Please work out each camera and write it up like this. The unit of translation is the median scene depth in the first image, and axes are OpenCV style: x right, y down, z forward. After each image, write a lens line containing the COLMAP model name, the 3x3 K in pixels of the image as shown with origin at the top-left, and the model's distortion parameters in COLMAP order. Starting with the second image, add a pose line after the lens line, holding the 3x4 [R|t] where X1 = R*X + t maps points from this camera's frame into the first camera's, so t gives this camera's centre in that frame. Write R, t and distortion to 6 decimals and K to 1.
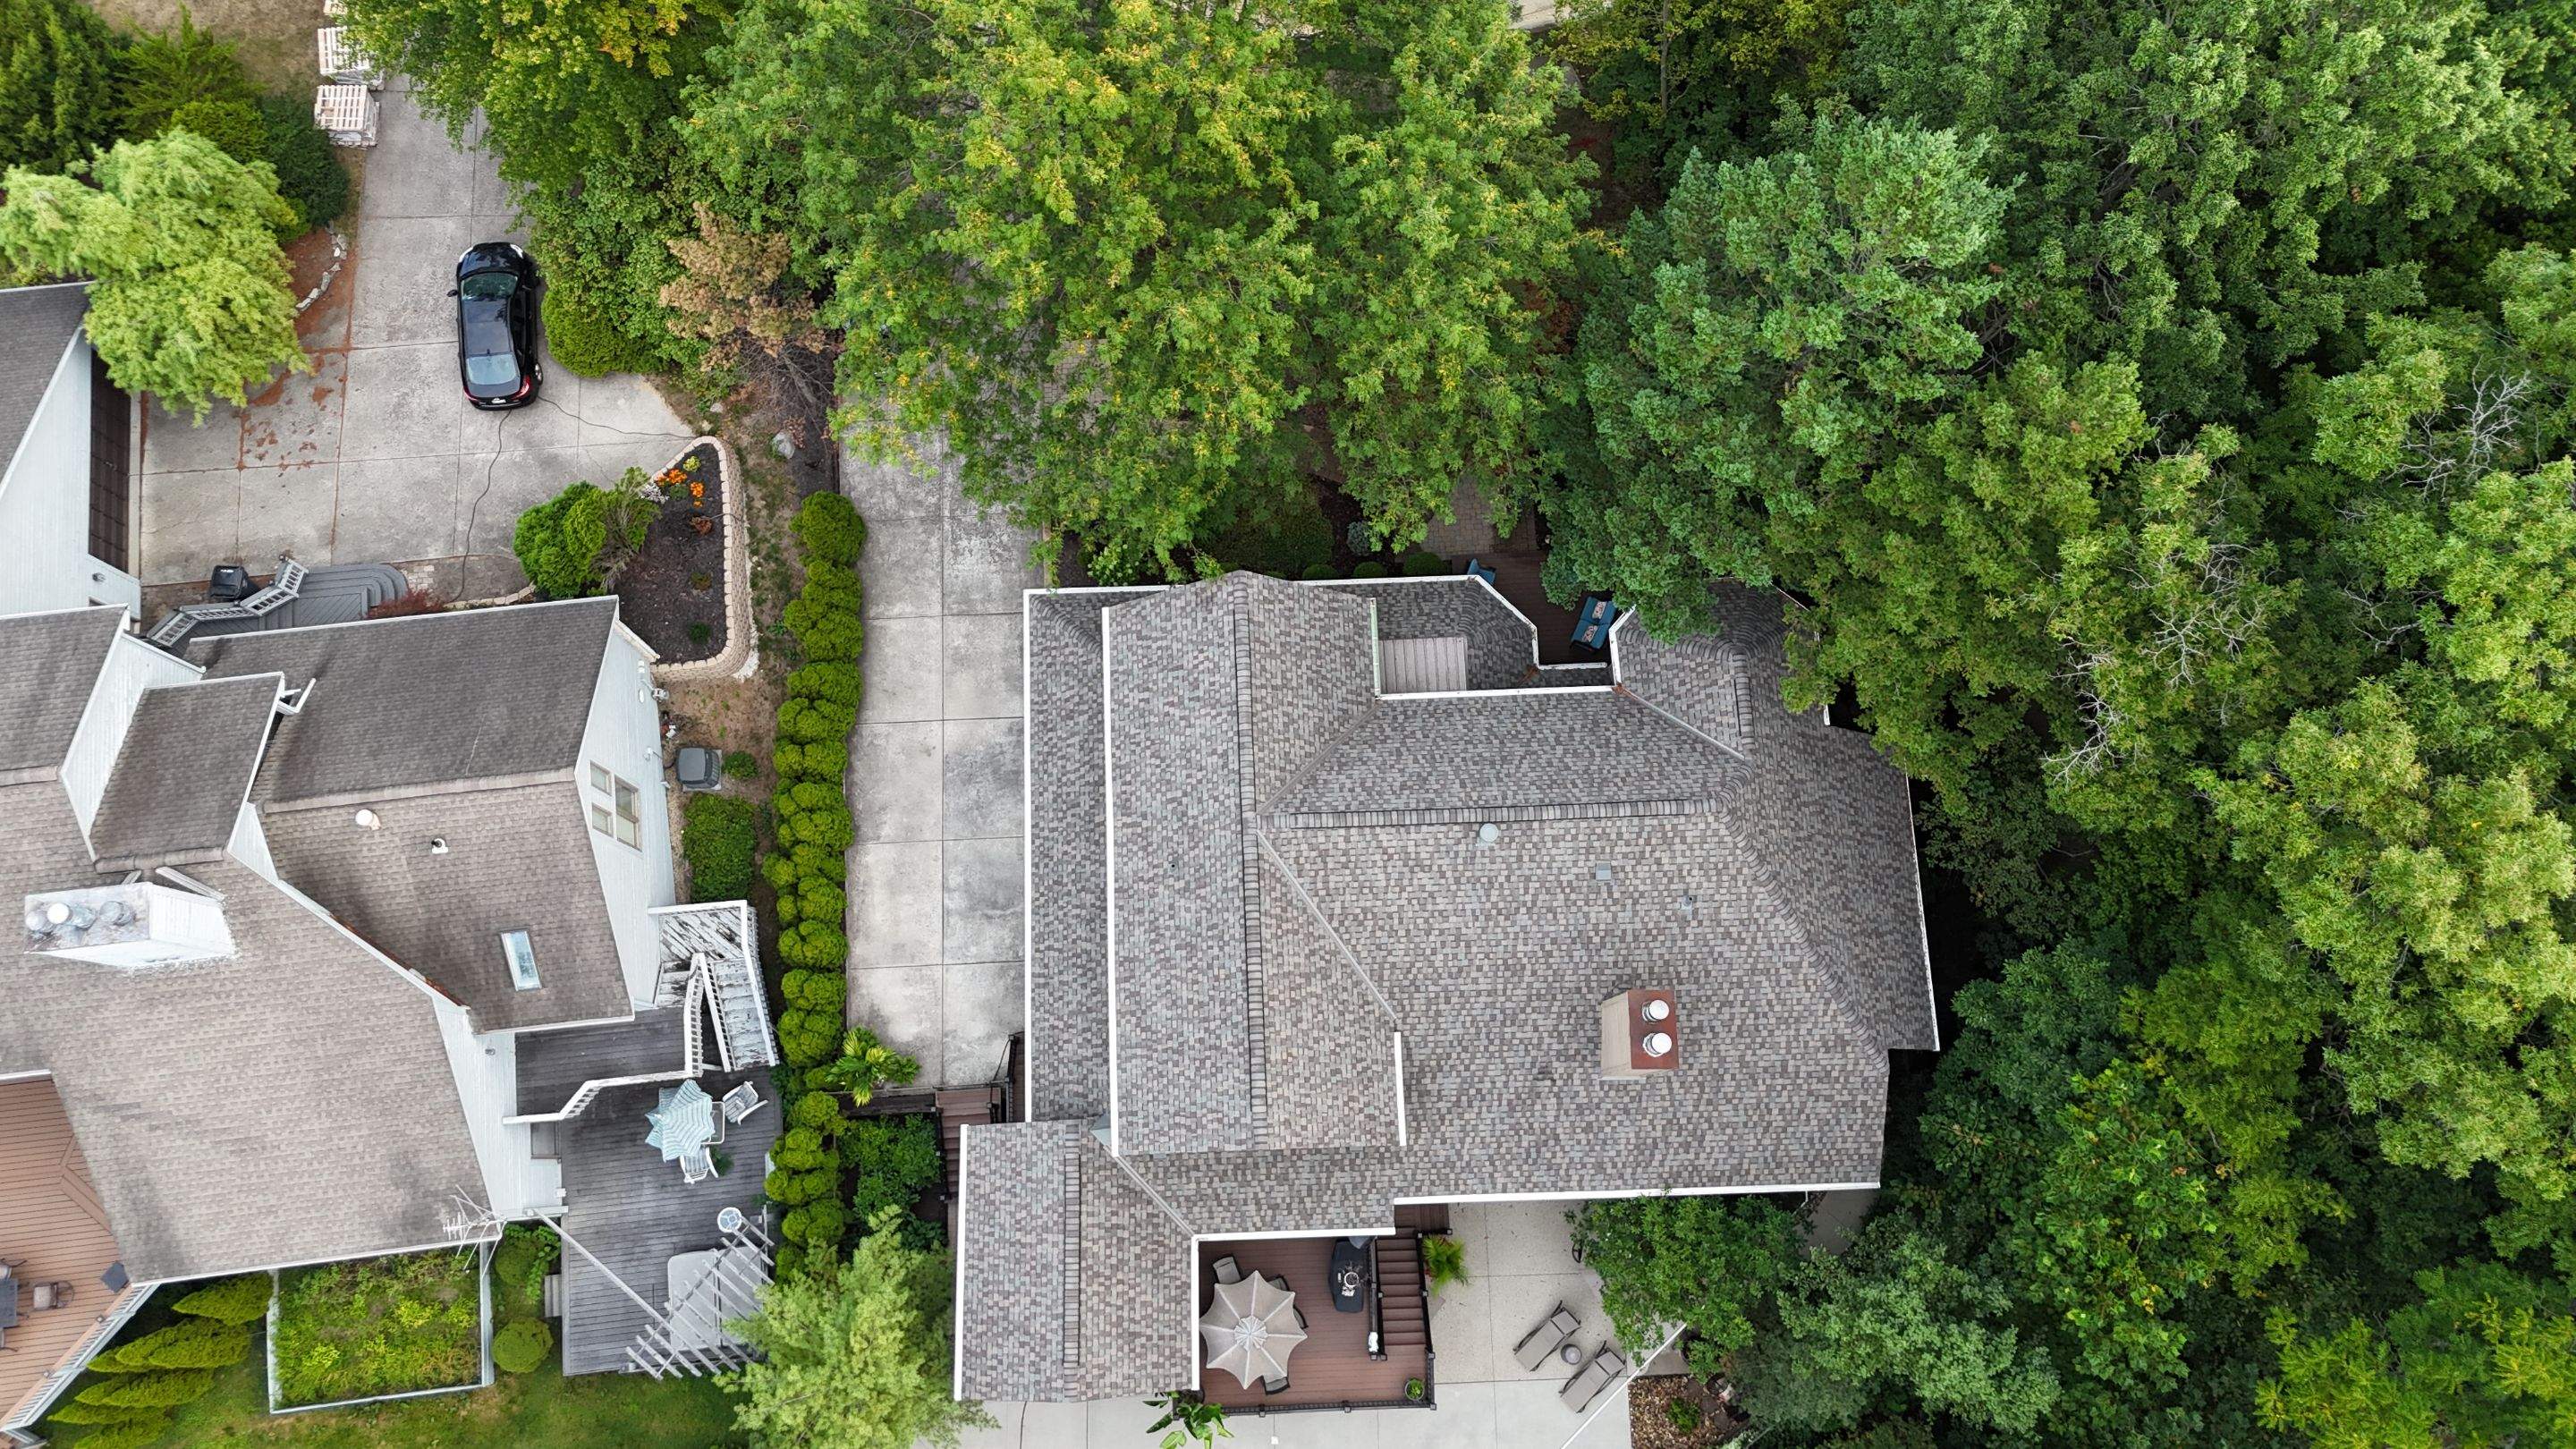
lens RADIAL K [[1885.0, 0, 1283.1], [0, 1885.0, 724.7], [0, 0, 1]] dist [0.074147, -0.069819]
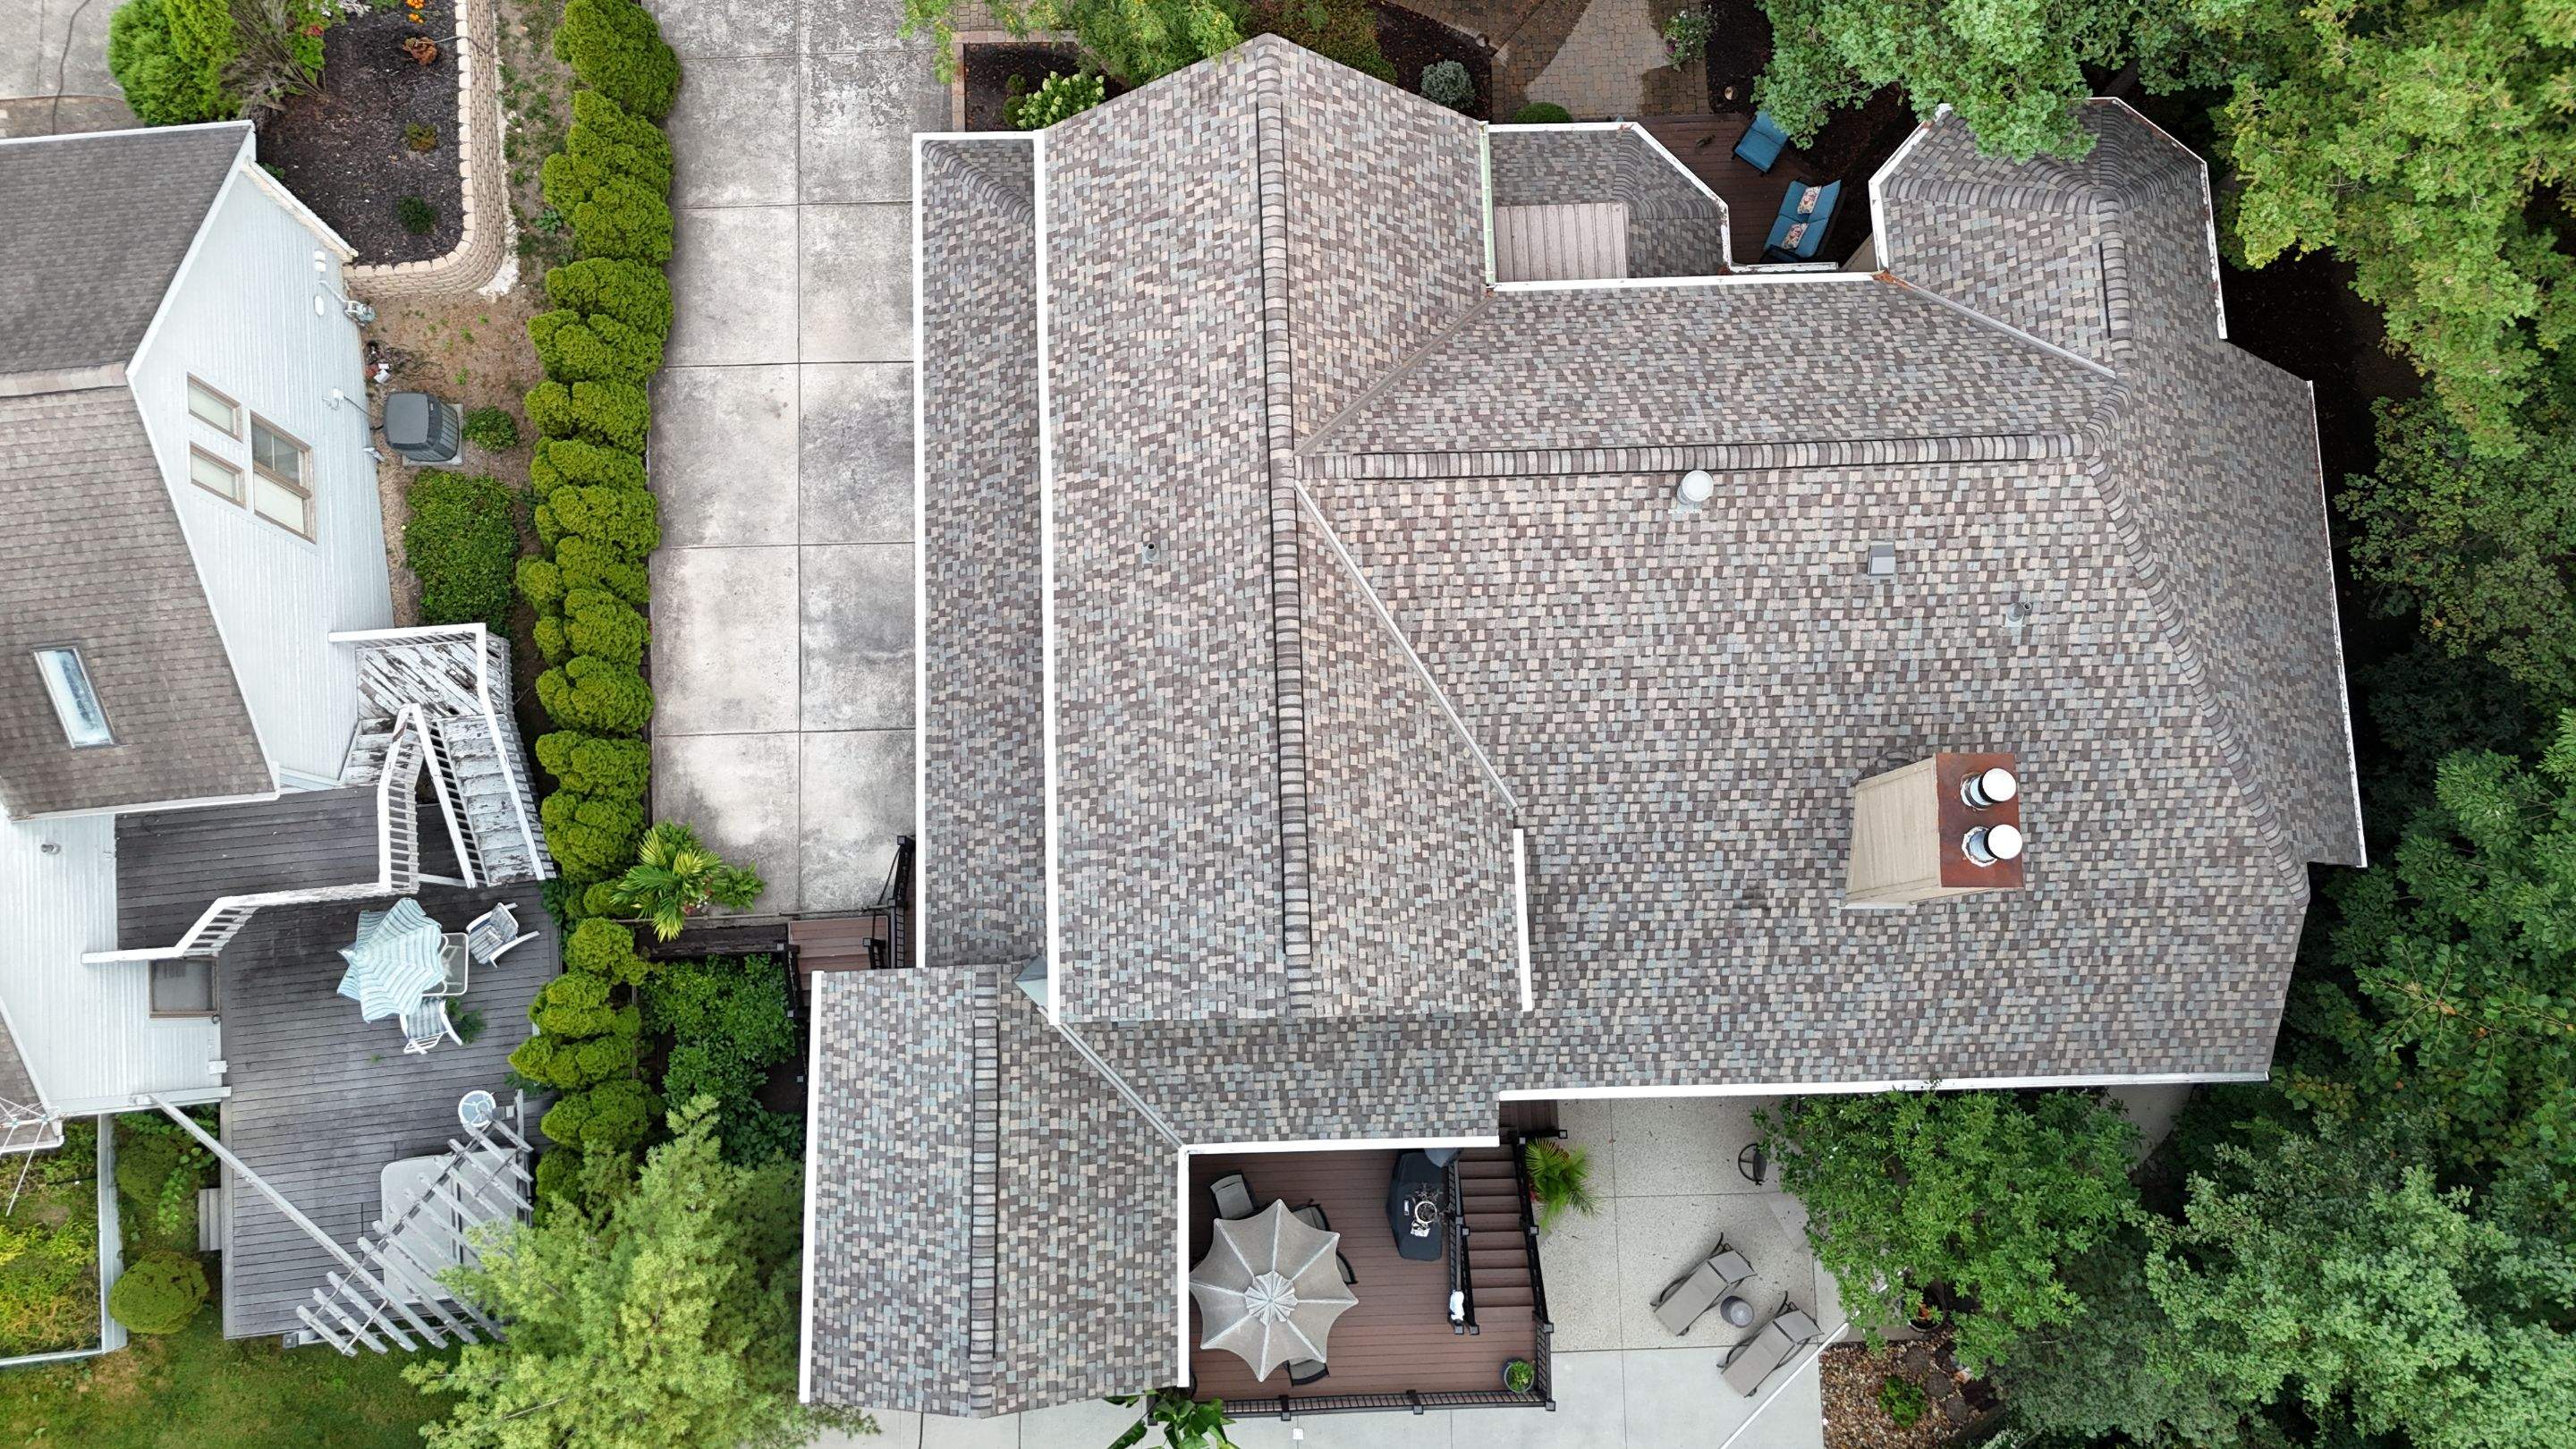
lens RADIAL K [[1885.0, 0, 1282.9], [0, 1885.0, 726.4], [0, 0, 1]] dist [0.074147, -0.069819]
pose [[0.999875, 0.009366, 0.012753, -0.022891], [-0.010368, 0.996669, 0.080894, 0.078798], [-0.011953, -0.081017, 0.996641, 0.383356]]
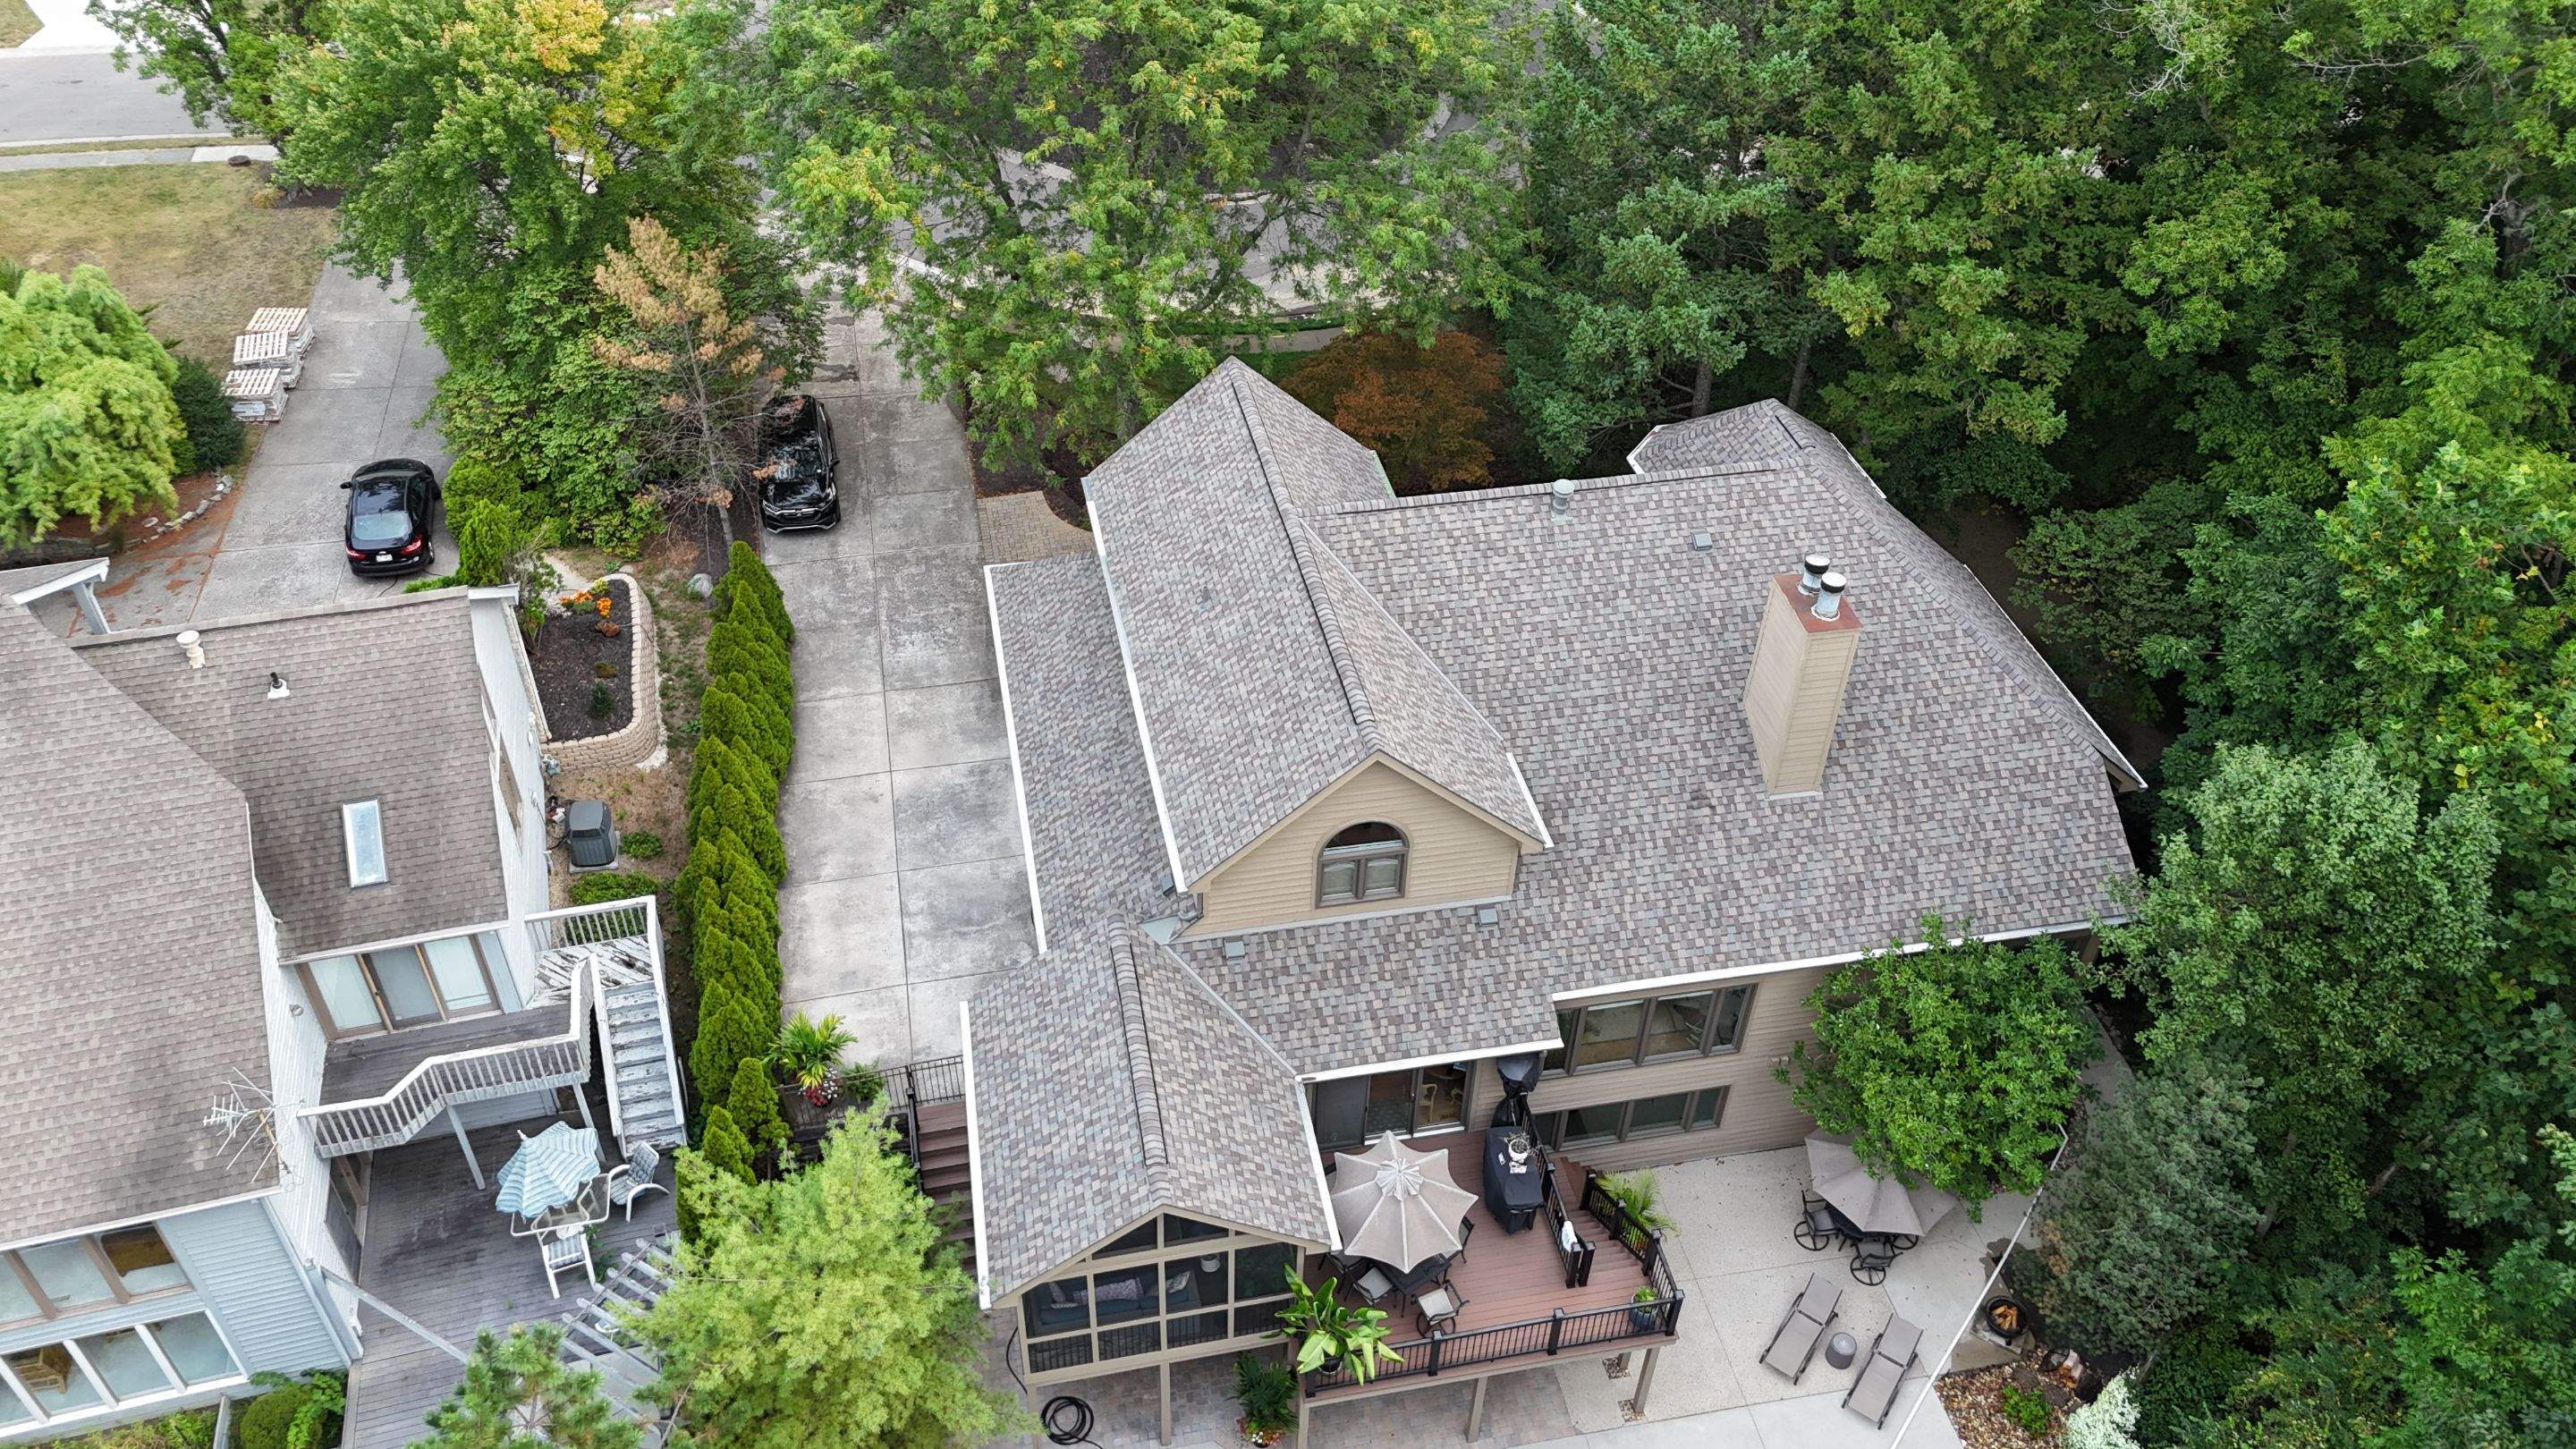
lens RADIAL K [[1885.0, 0, 1283.8], [0, 1885.0, 717.1], [0, 0, 1]] dist [0.074147, -0.069819]
pose [[0.986305, -0.103667, 0.128277, -0.130042], [0.159484, 0.797689, -0.581598, 0.580463], [-0.042033, 0.594092, 0.803298, 0.341125]]
